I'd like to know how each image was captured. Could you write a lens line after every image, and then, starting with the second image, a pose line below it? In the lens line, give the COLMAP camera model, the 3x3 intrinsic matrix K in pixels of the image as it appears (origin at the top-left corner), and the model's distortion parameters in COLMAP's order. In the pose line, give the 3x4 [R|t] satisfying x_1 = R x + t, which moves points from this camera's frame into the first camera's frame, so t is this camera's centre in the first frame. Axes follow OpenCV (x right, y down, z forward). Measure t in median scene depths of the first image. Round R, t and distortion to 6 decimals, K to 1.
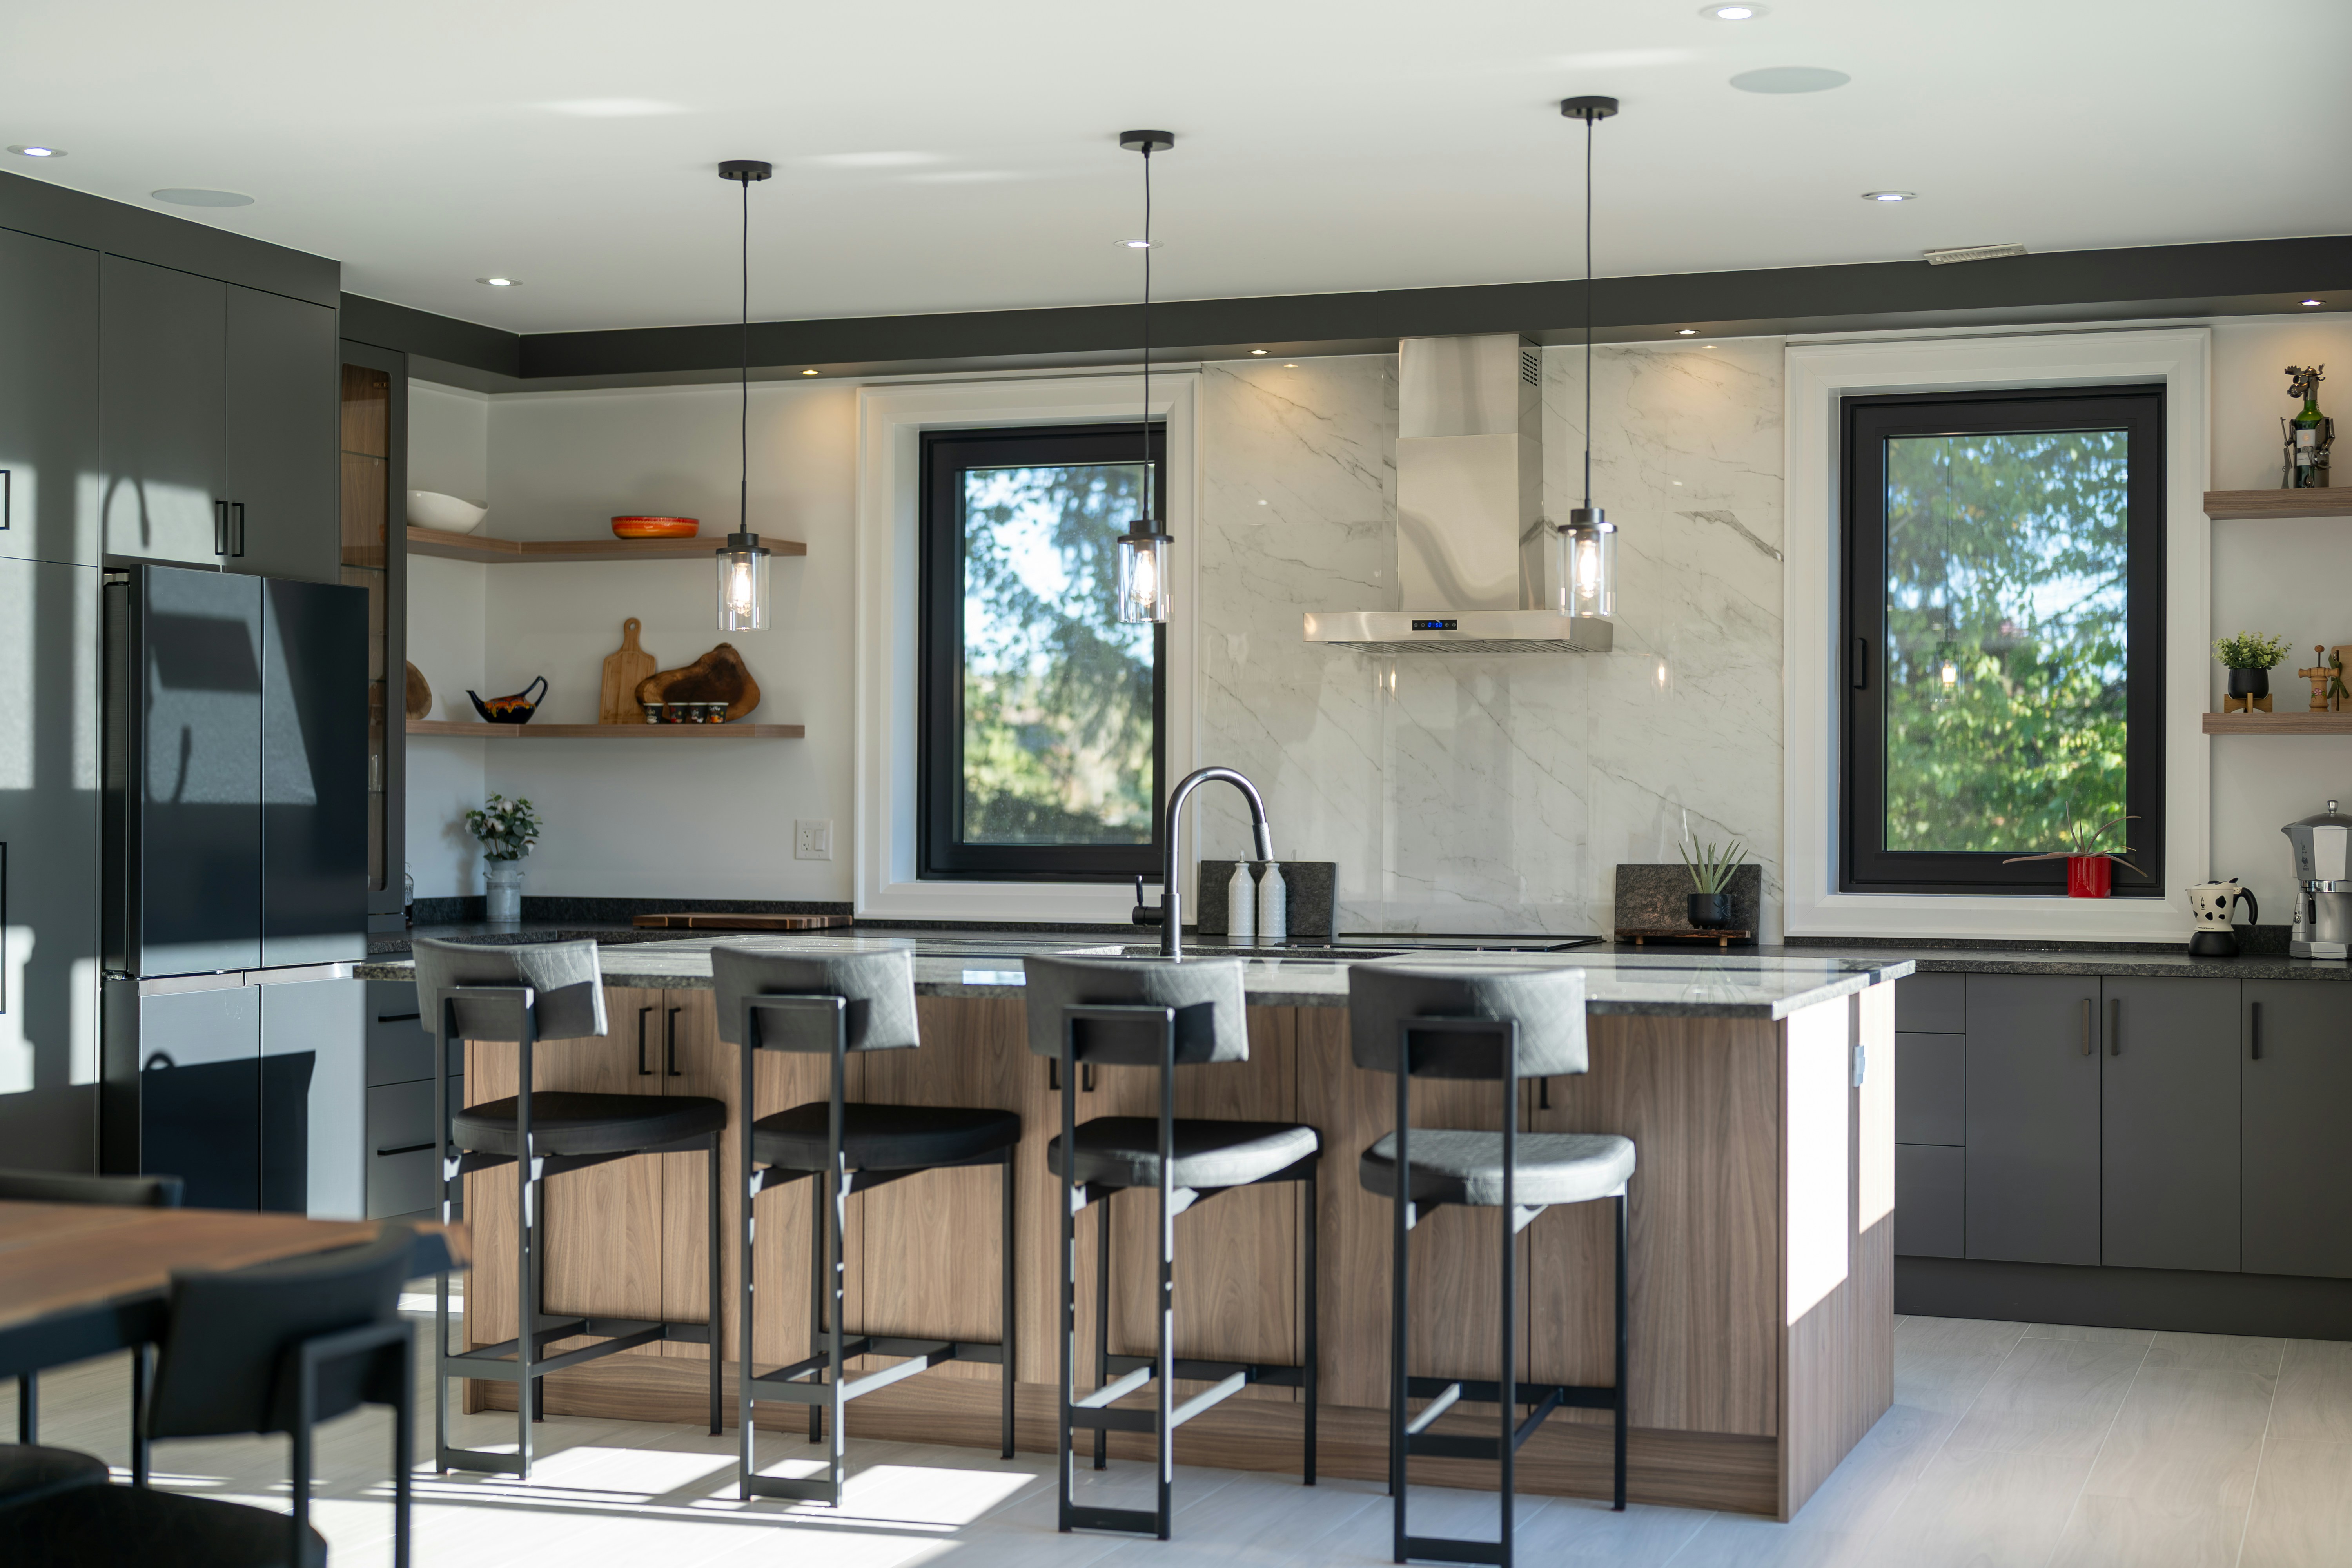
lens RADIAL K [[3333.7, 0, 1176.0], [0, 3333.7, 784.0], [0, 0, 1]] dist [0.009637, 0.002154]
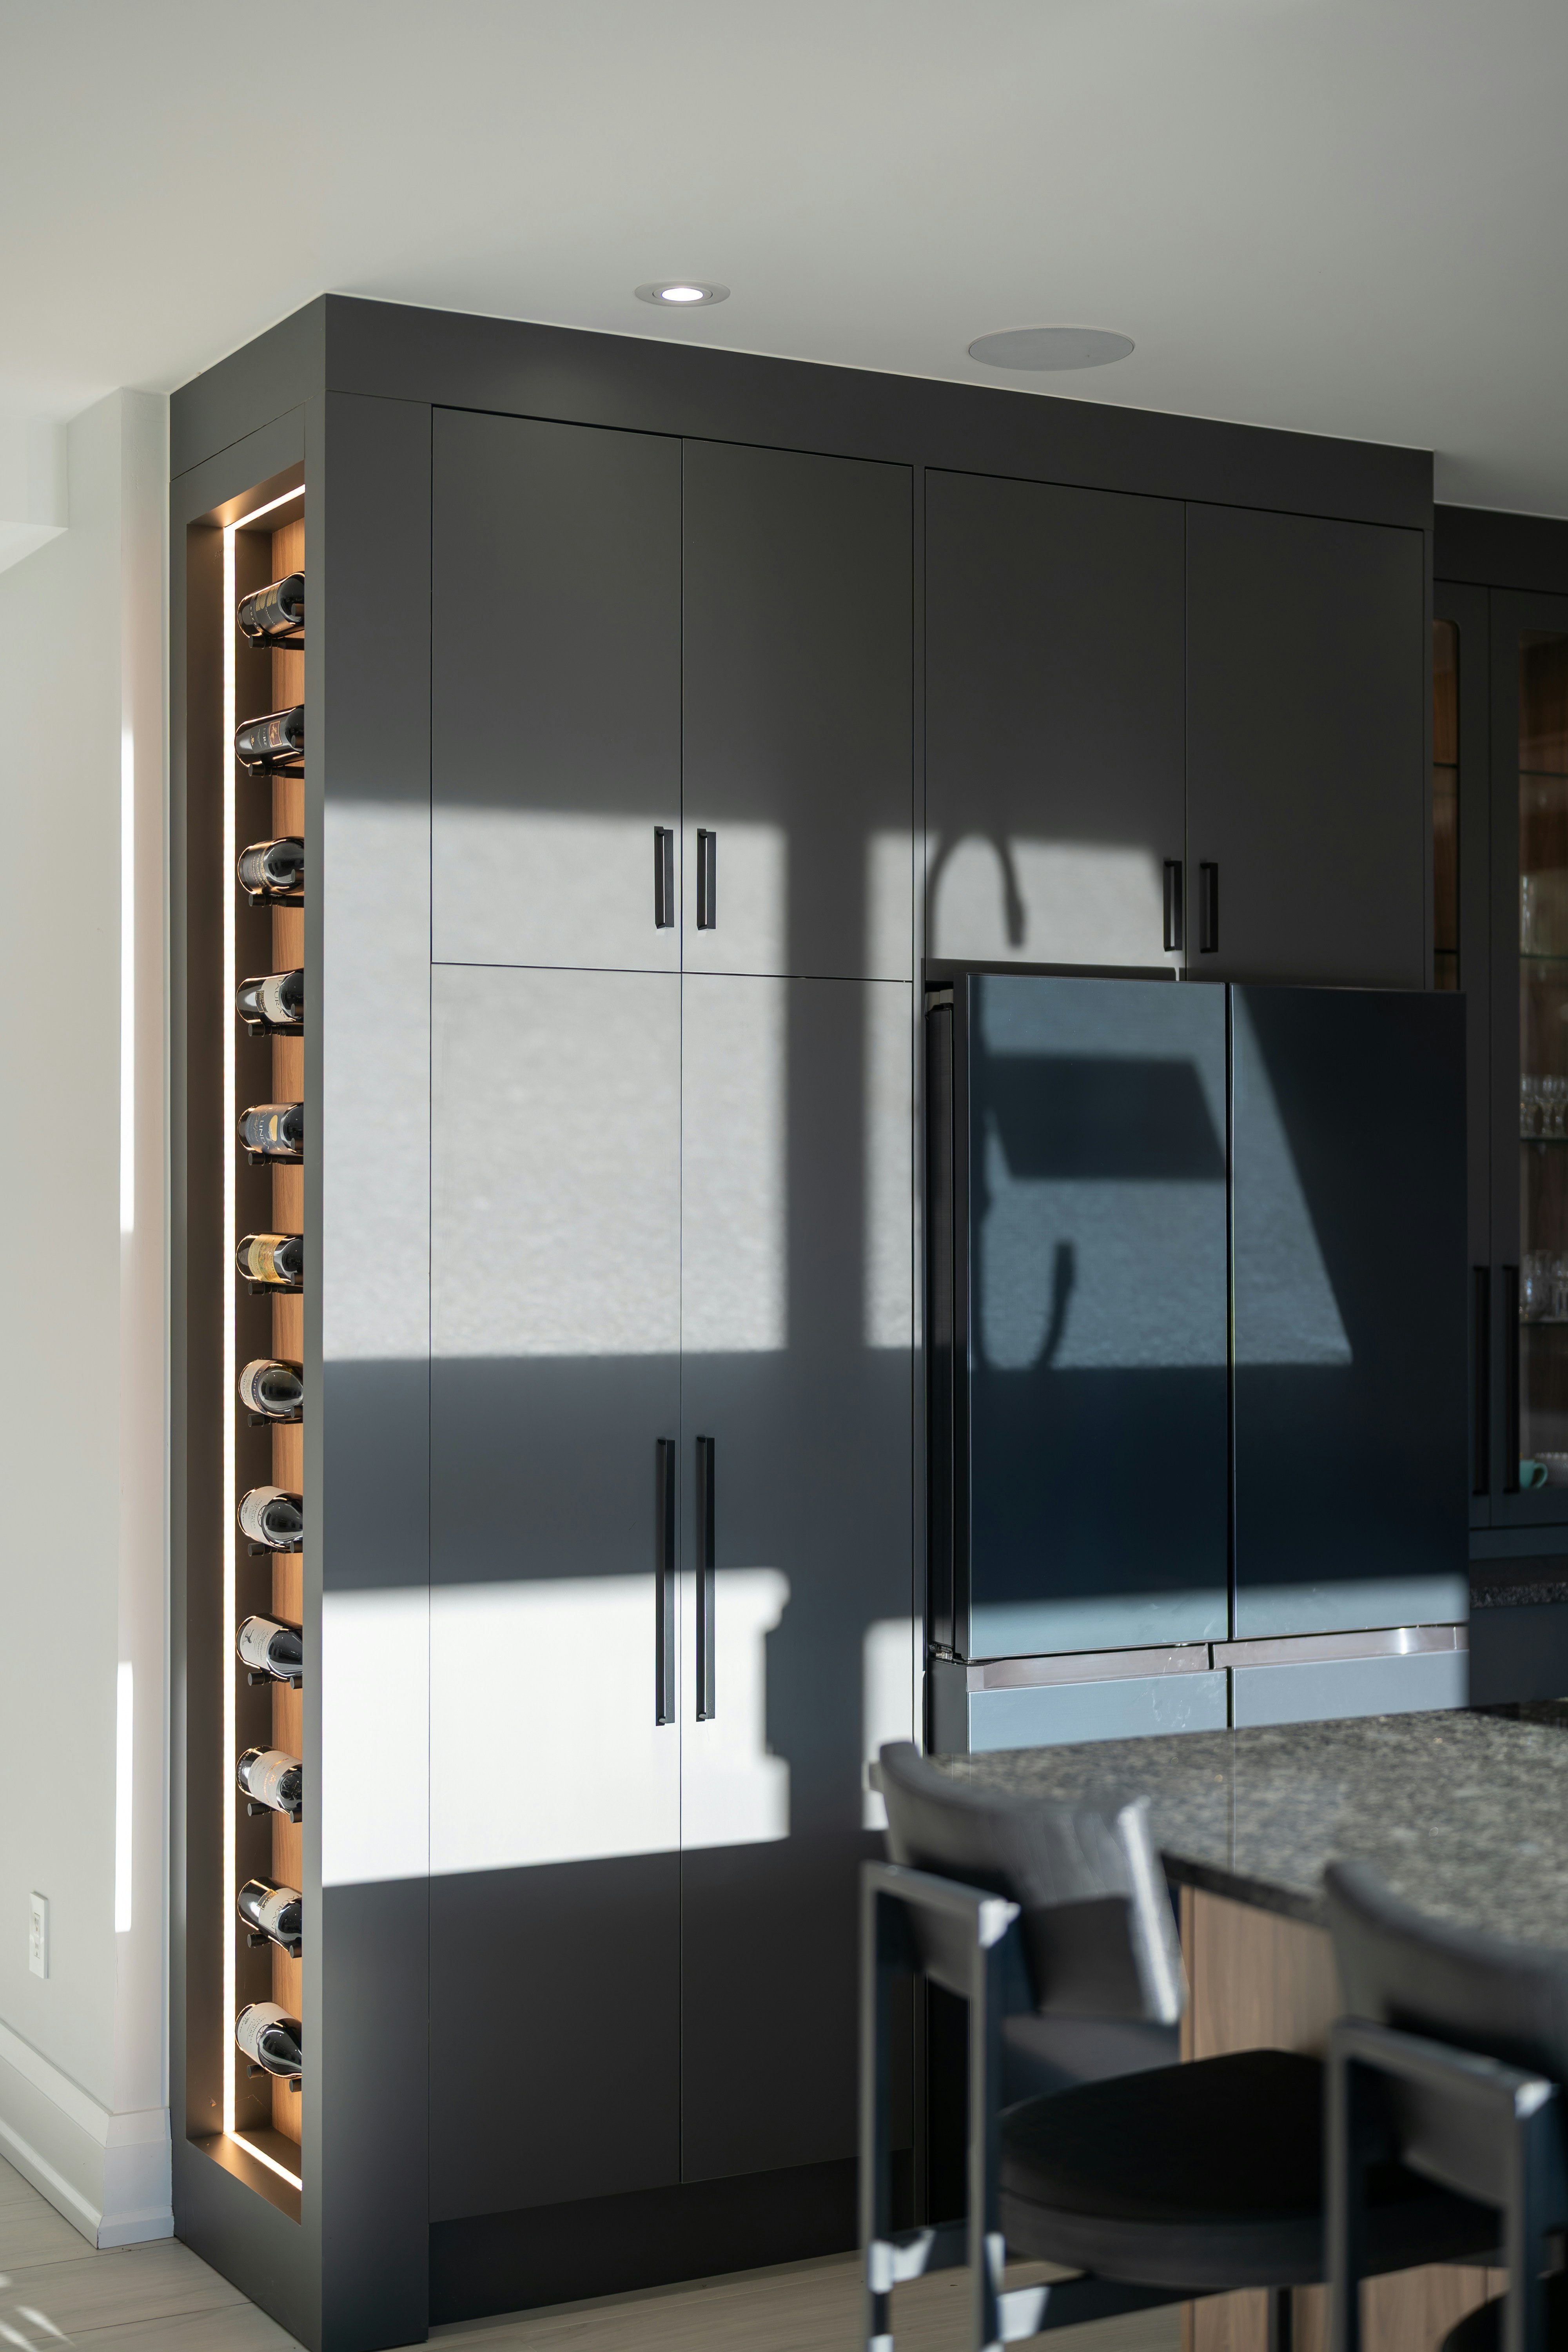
lens RADIAL K [[3293.1, 0, 873.6], [0, 3293.1, 1201.0], [0, 0, 1]] dist [-0.007918, 0.073511]
pose [[0.765758, -0.006573, -0.643095, 0.058091], [0.007476, 0.999971, -0.001318, -0.023999], [0.643085, -0.003799, 0.765785, 0.525624]]
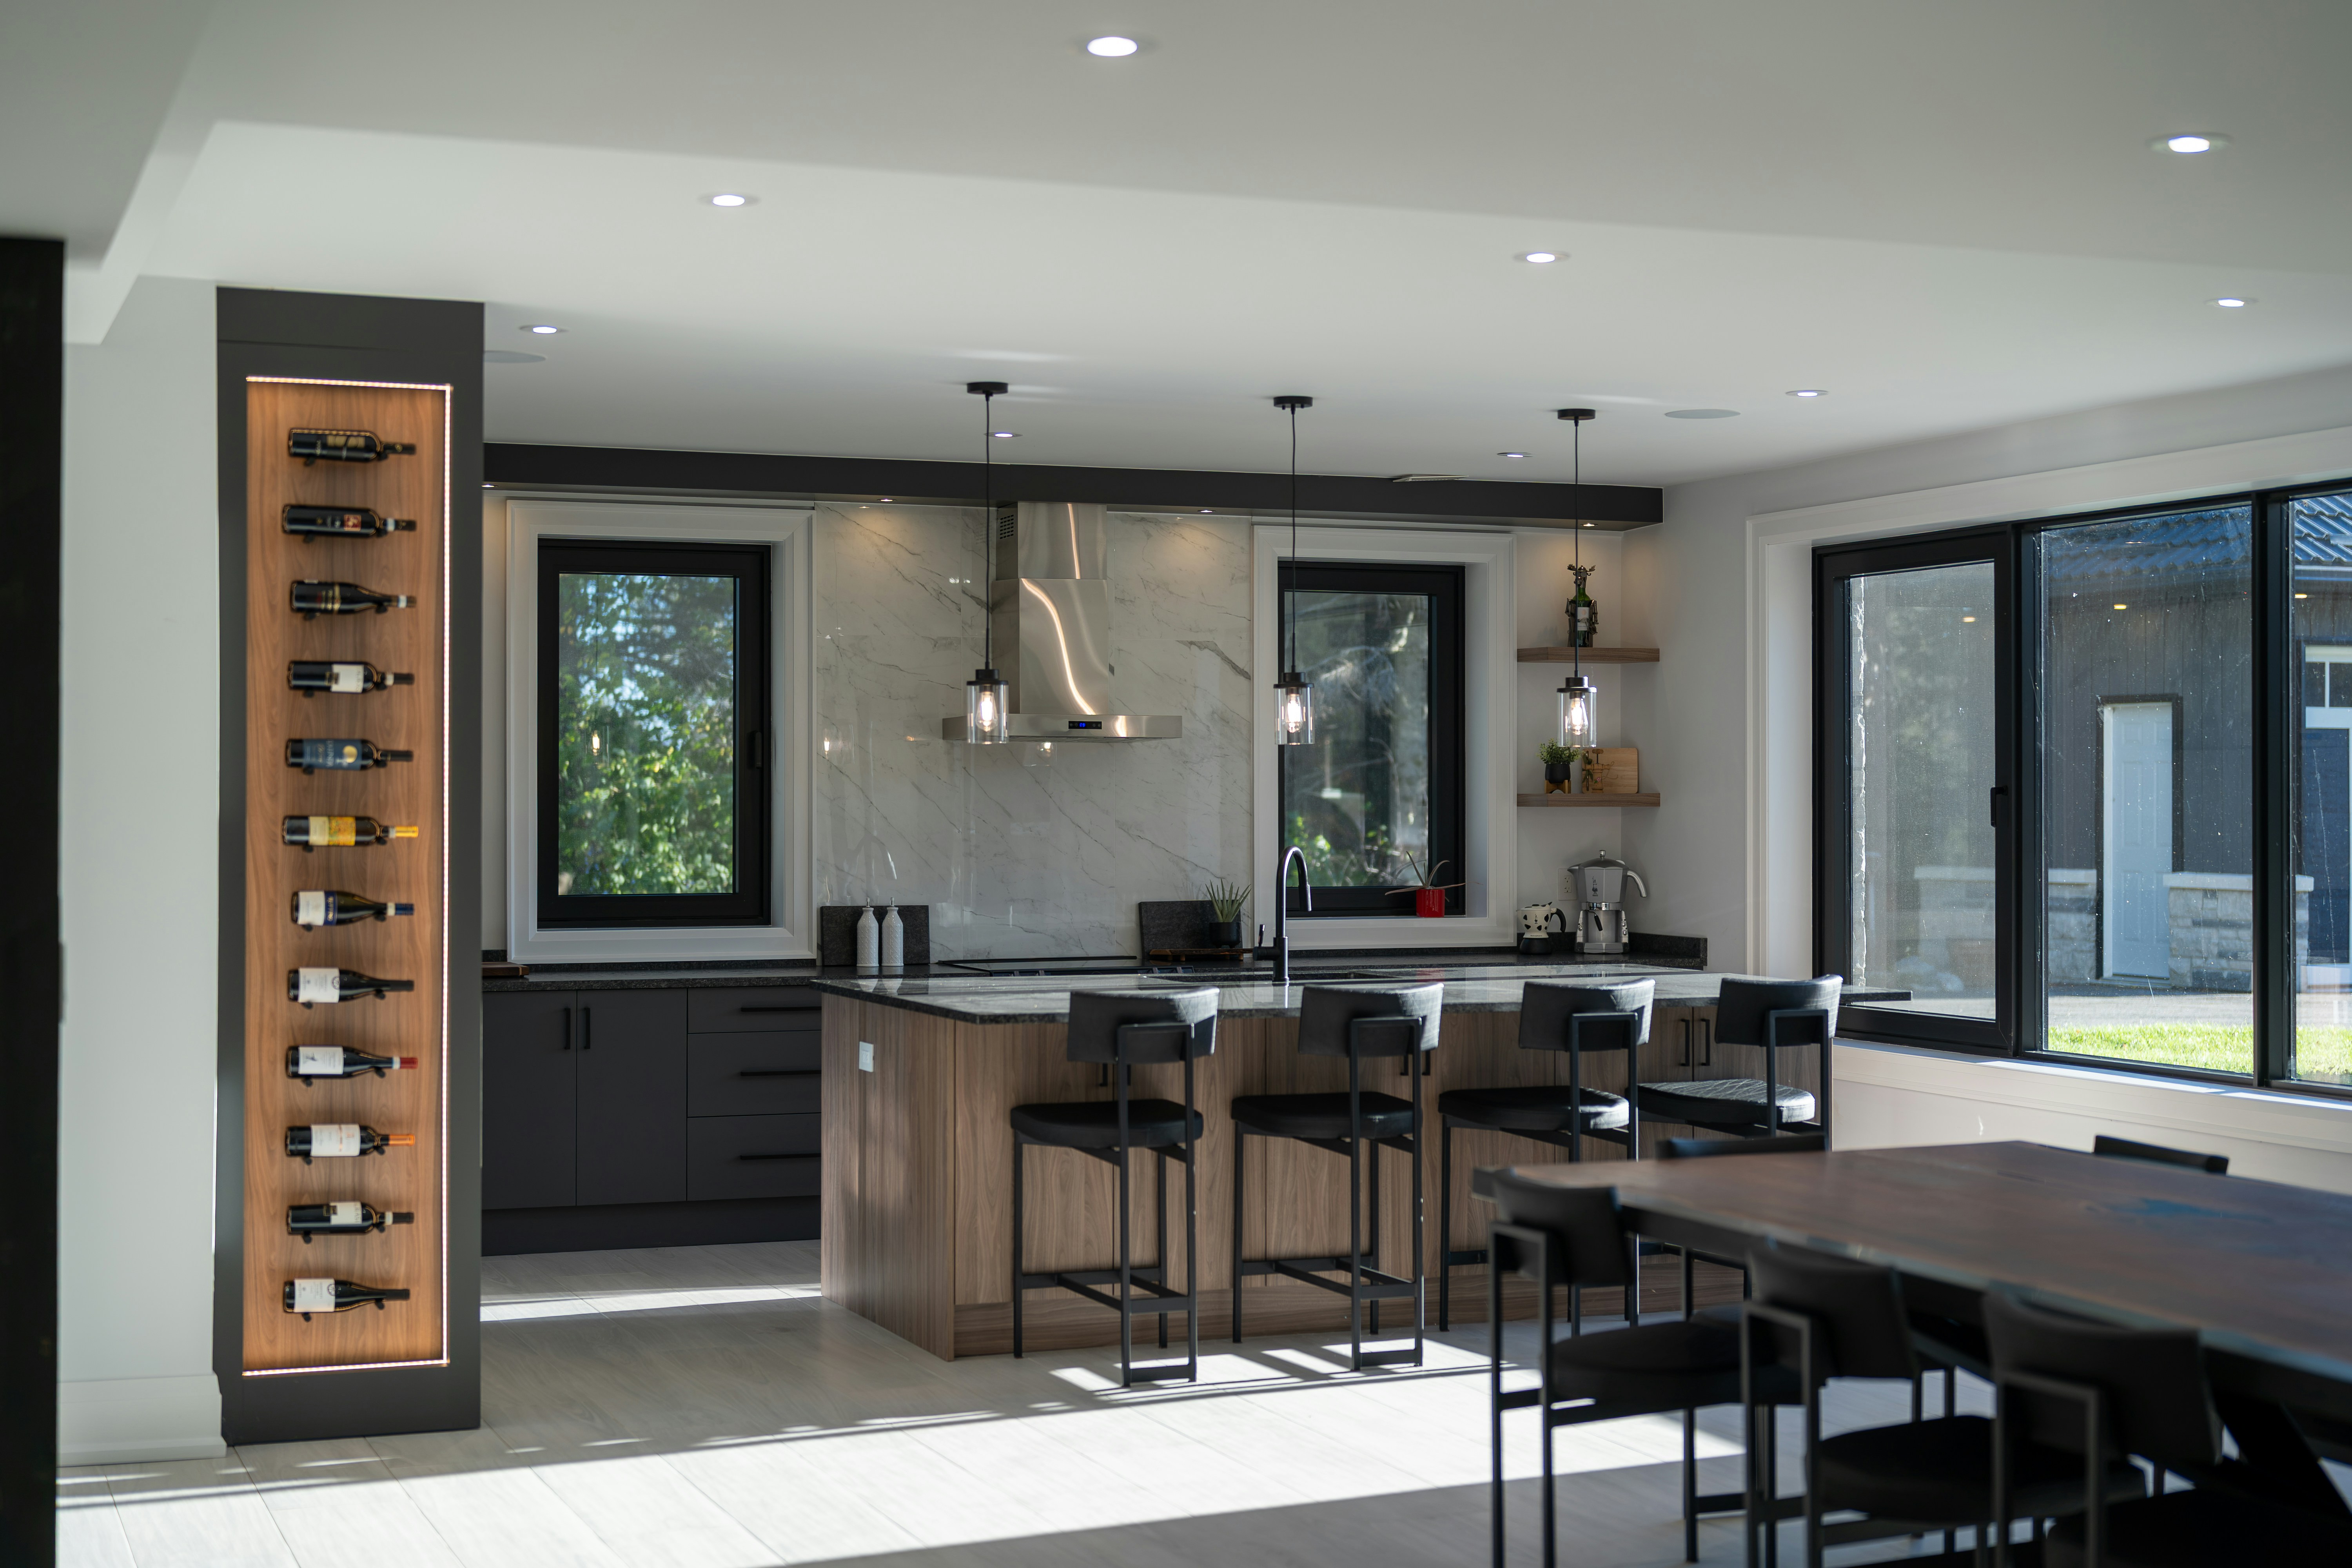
lens RADIAL K [[3349.4, 0, 1199.5], [0, 3349.4, 775.6], [0, 0, 1]] dist [-0.002214, 0.015524]
pose [[0.737413, 0.000127, 0.675442, -0.893339], [-0.001599, 0.999998, 0.001557, -0.033820], [-0.675441, -0.002228, 0.737411, -0.012467]]
